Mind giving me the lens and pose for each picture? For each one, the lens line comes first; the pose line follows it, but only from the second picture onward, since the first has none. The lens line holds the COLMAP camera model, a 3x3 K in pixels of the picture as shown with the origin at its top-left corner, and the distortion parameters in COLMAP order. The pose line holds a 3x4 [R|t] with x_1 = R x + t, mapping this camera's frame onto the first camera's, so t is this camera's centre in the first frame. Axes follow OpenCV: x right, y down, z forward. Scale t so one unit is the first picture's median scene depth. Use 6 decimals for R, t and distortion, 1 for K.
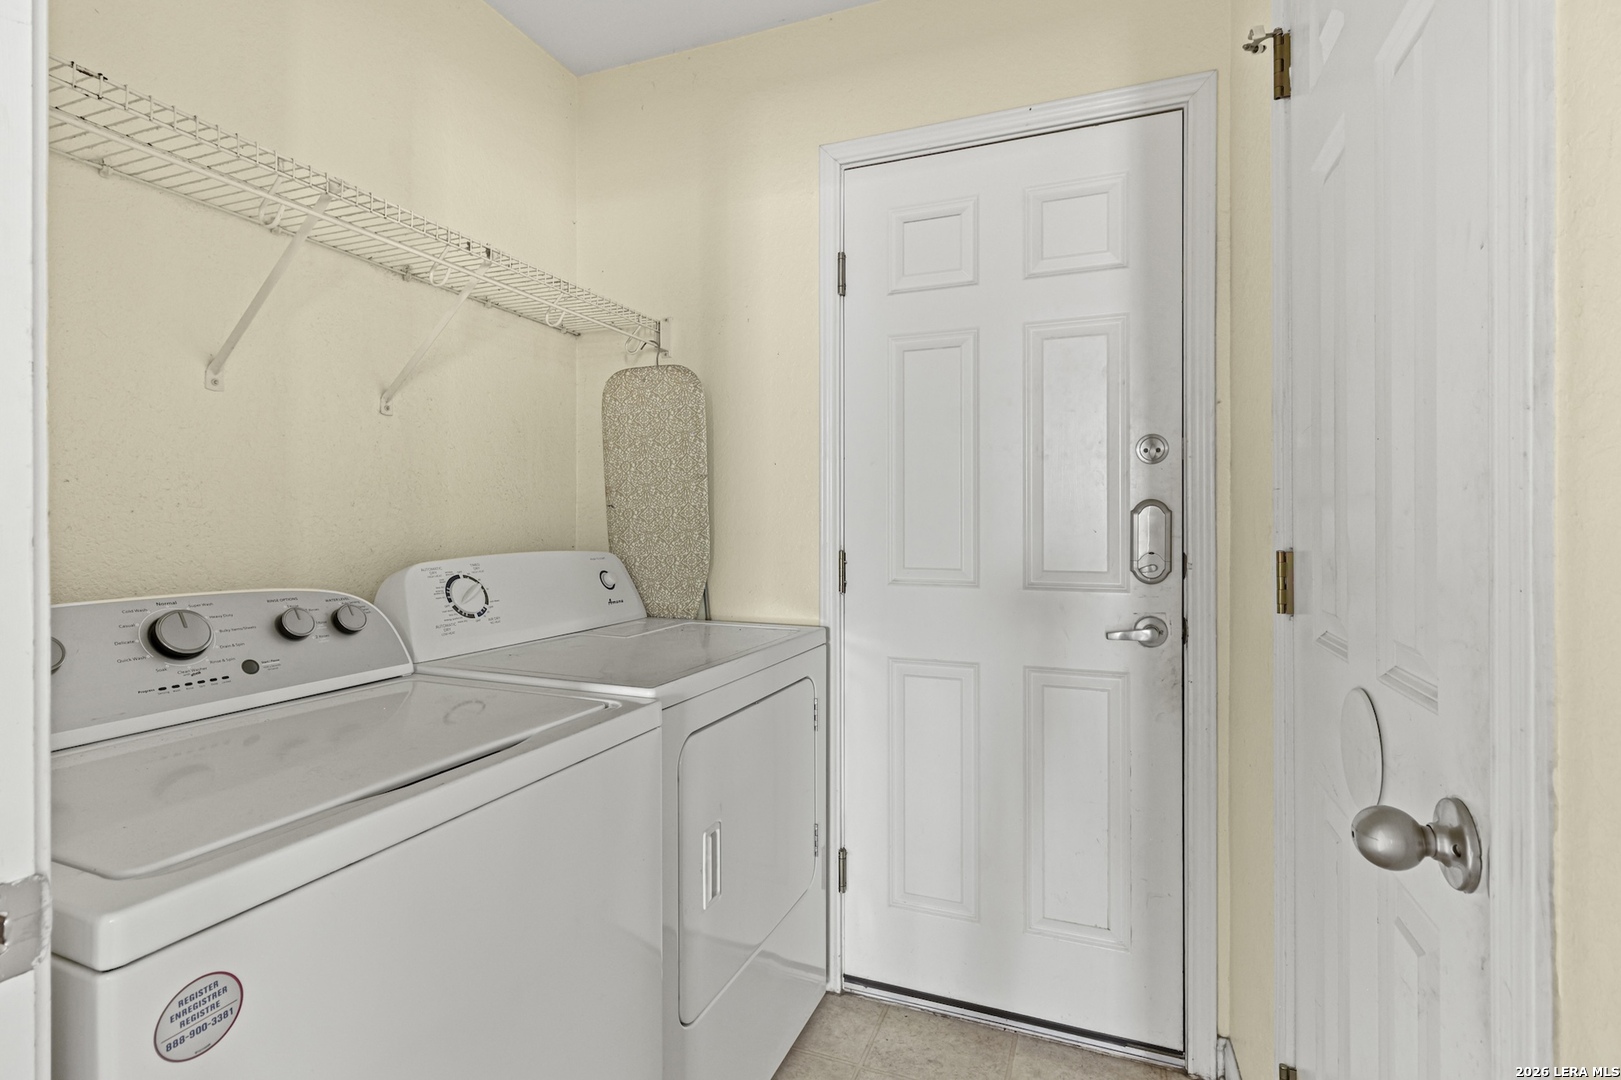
lens RADIAL K [[752.7, 0, 814.1], [0, 752.7, 522.7], [0, 0, 1]] dist [0.004959, -0.002133]
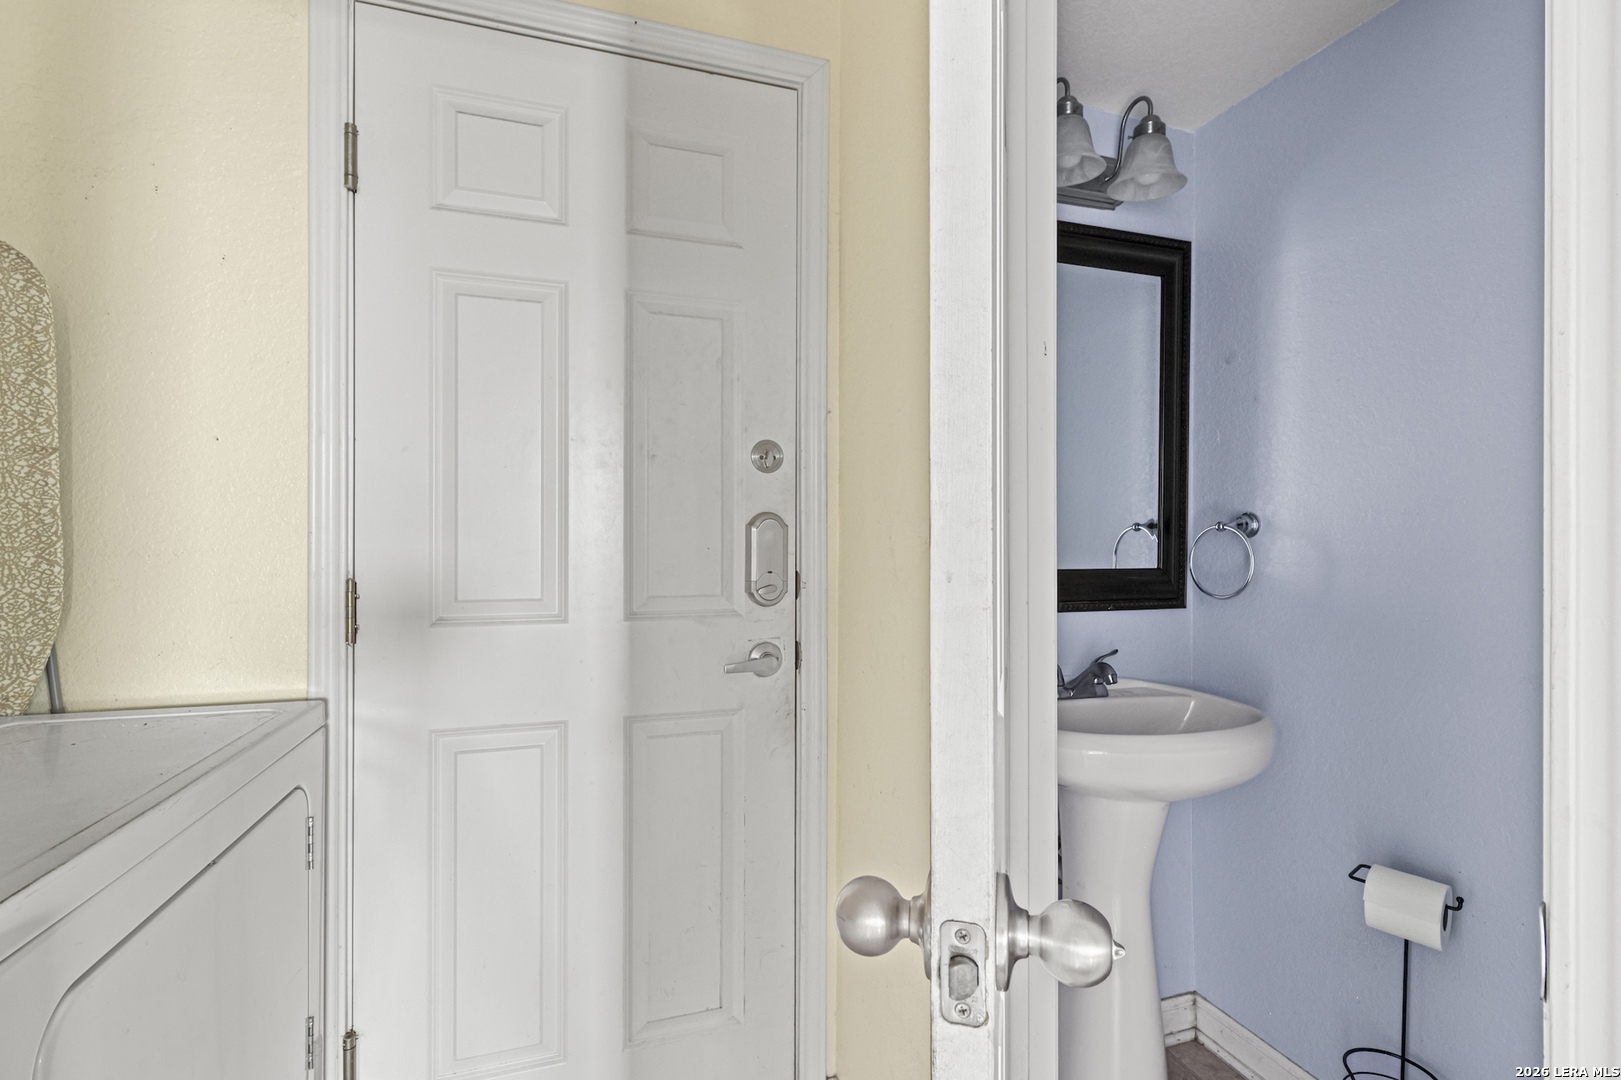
lens RADIAL K [[752.7, 0, 808.8], [0, 752.7, 540.9], [0, 0, 1]] dist [0.004959, -0.002133]
pose [[0.768008, 0.001466, 0.640439, -0.077521], [-0.003029, 0.999995, 0.001344, 0.001494], [-0.640434, -0.002972, 0.768008, 0.241252]]
